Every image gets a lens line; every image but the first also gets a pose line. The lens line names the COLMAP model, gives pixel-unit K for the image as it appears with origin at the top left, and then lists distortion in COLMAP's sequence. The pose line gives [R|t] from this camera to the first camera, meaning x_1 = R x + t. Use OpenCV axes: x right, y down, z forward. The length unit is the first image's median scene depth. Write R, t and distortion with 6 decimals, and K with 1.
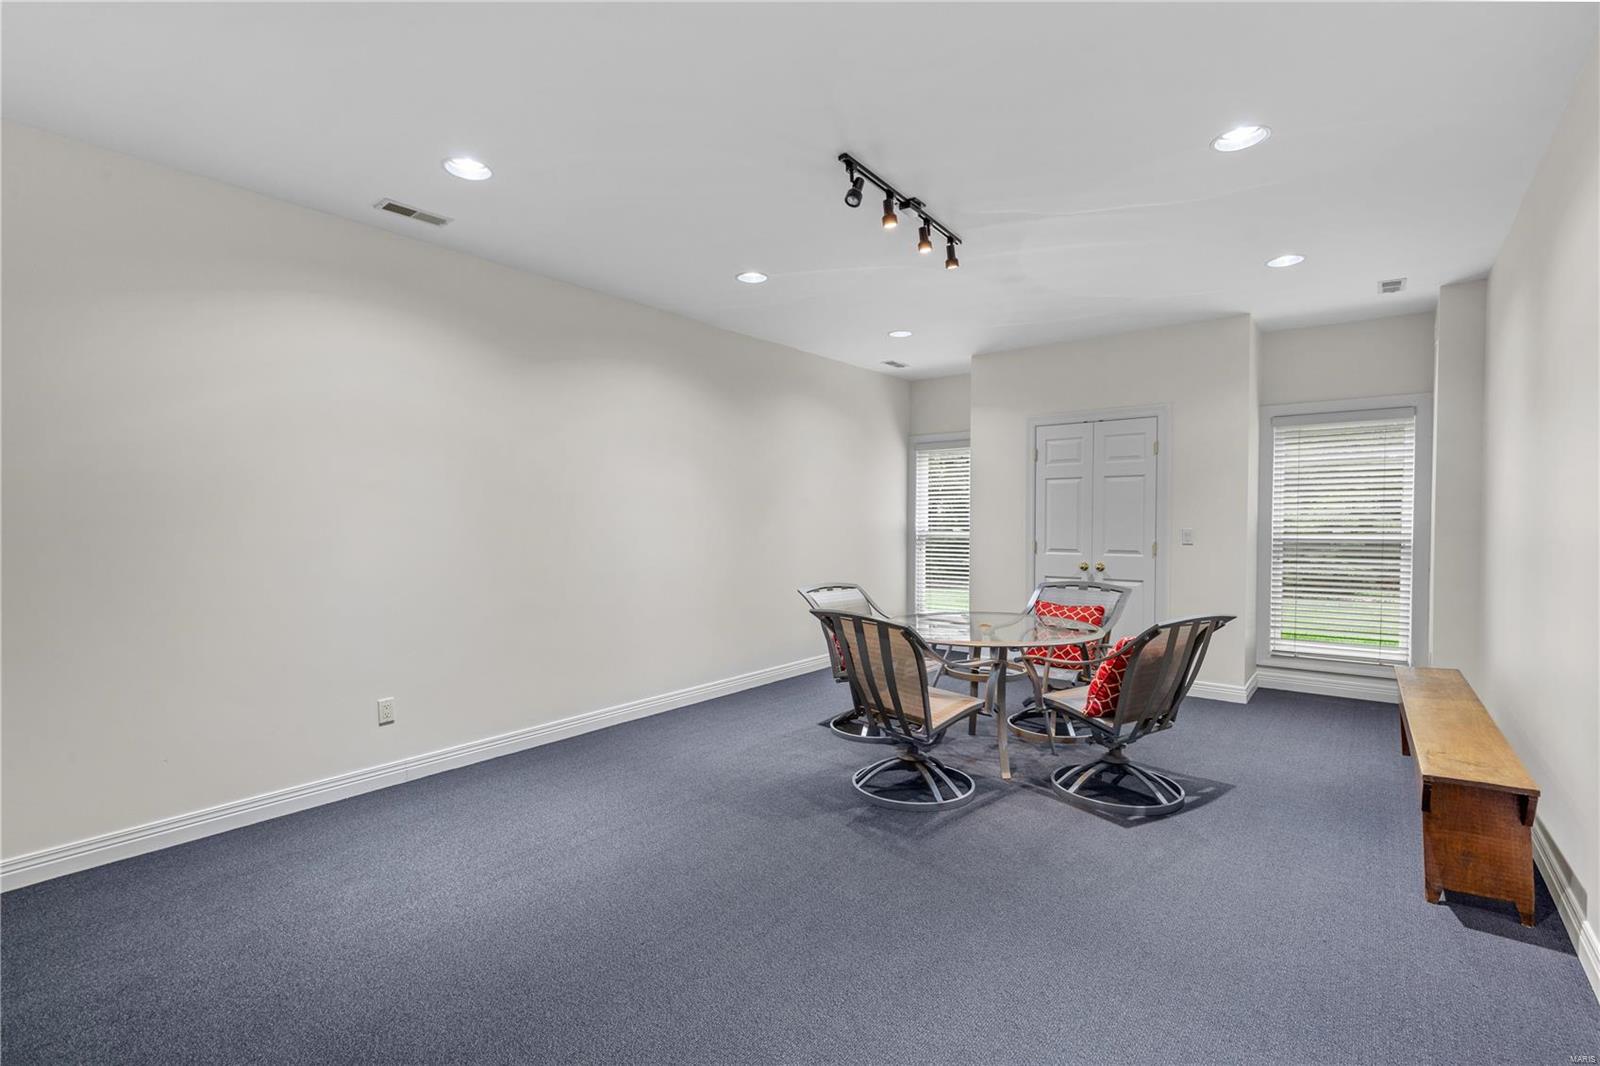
lens RADIAL K [[736.7, 0, 808.4], [0, 736.7, 518.6], [0, 0, 1]] dist [0.000935, 0.000120]
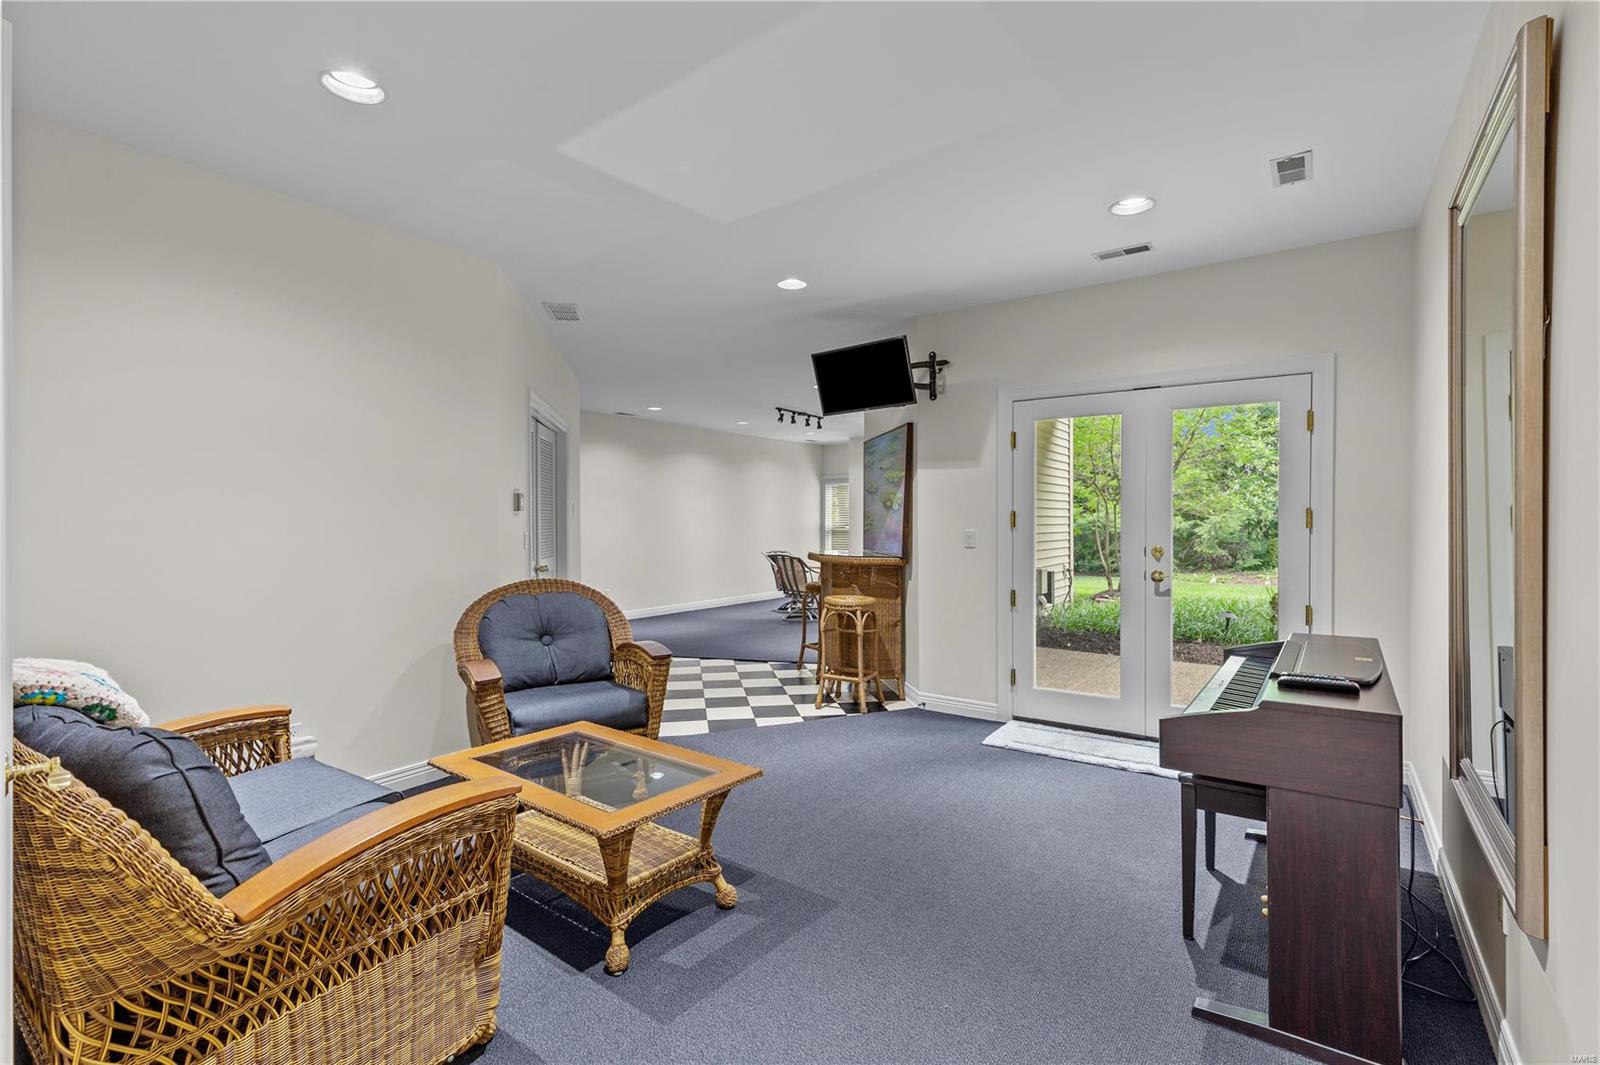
lens RADIAL K [[736.7, 0, 808.4], [0, 736.7, 518.1], [0, 0, 1]] dist [0.000935, 0.000120]
pose [[0.998325, -0.004088, 0.057705, -0.002397], [0.003904, 0.999987, 0.003301, -0.026918], [-0.057718, -0.003070, 0.998328, -1.774836]]
